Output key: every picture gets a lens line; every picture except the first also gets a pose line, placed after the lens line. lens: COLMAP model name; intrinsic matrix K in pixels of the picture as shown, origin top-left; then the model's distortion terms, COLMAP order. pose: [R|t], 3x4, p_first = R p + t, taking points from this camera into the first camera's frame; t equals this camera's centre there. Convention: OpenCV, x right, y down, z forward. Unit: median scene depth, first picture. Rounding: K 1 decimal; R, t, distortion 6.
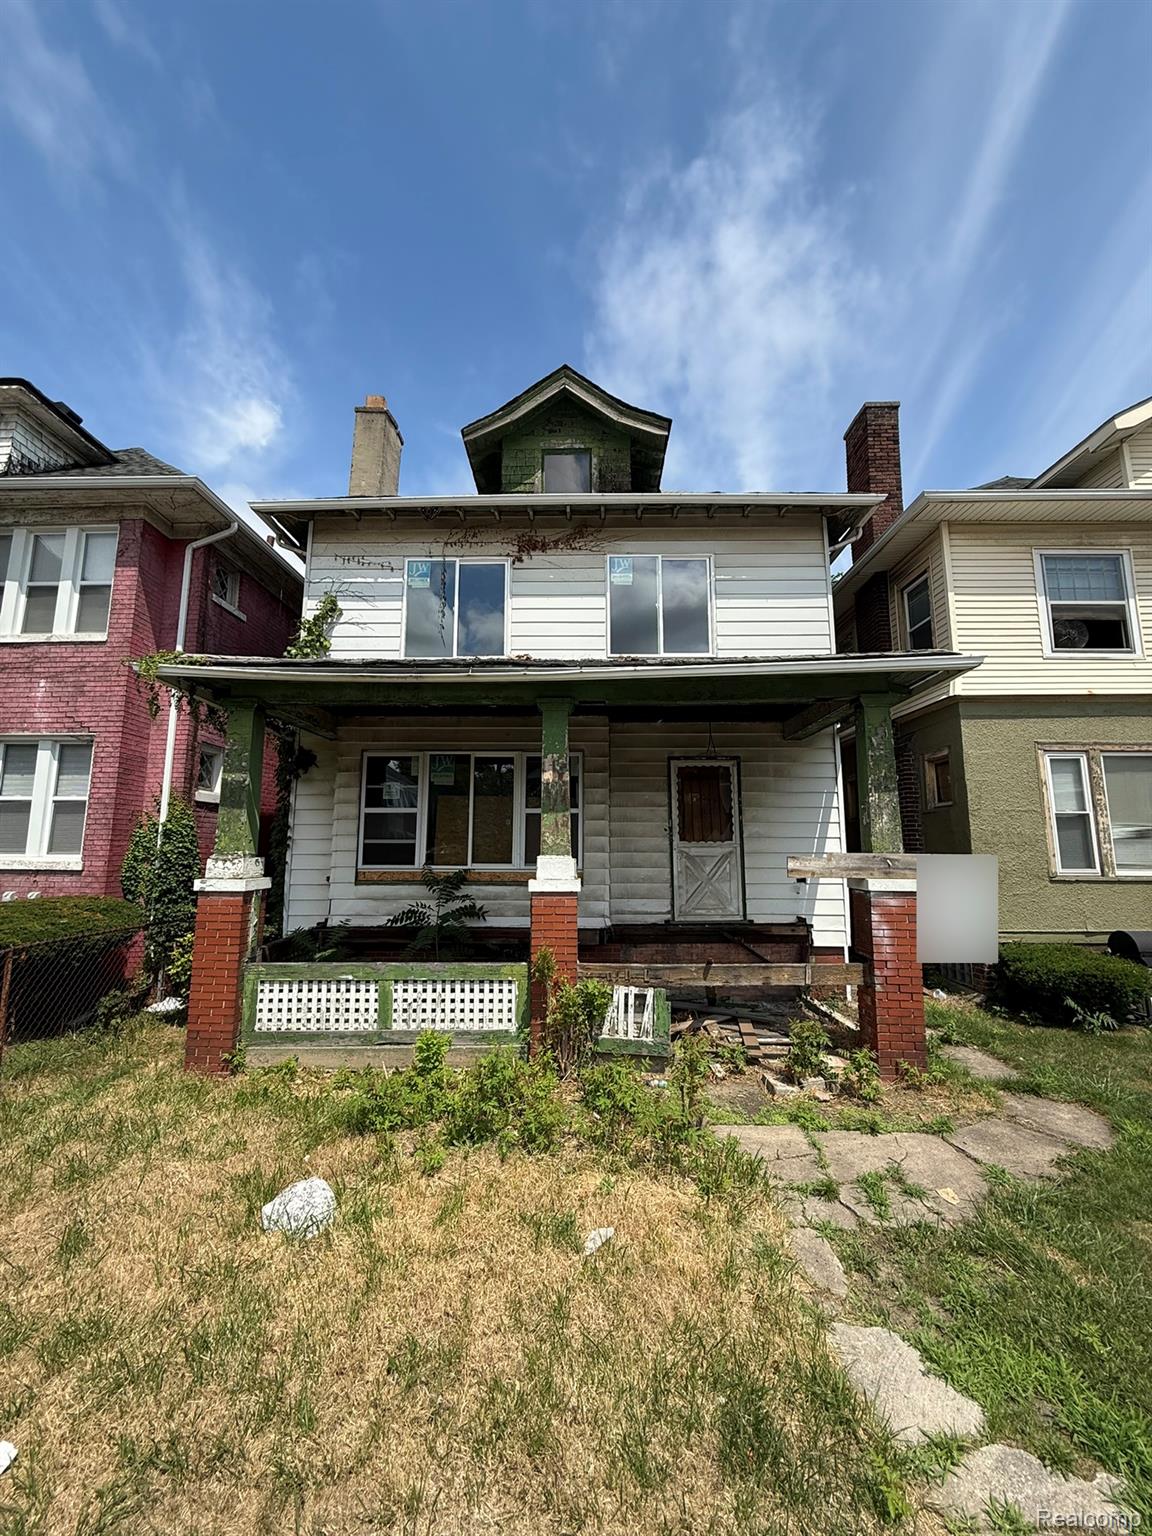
lens RADIAL K [[604.9, 0, 575.5], [0, 604.9, 767.4], [0, 0, 1]] dist [-0.000811, -0.000406]
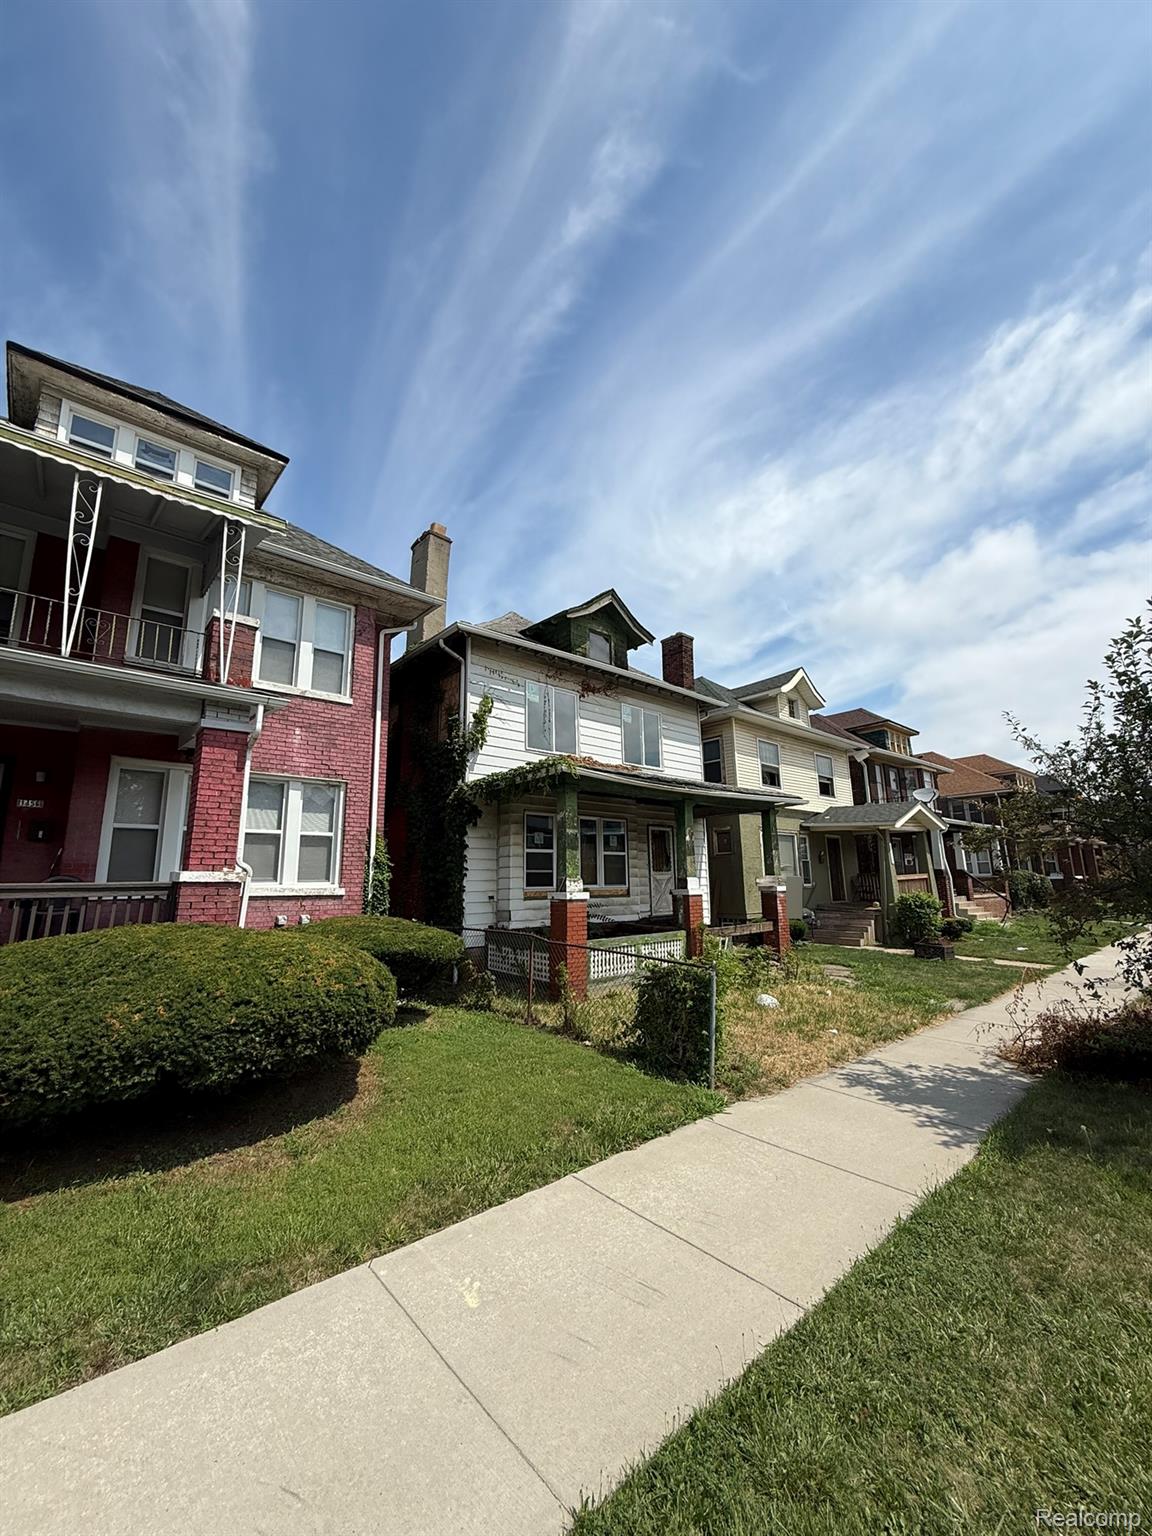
lens RADIAL K [[604.9, 0, 571.3], [0, 604.9, 764.6], [0, 0, 1]] dist [-0.000811, -0.000406]
pose [[0.741642, 0.118022, 0.660332, -1.249270], [-0.078436, 0.992905, -0.089368, -0.015293], [-0.666195, 0.014485, 0.745637, -0.196159]]
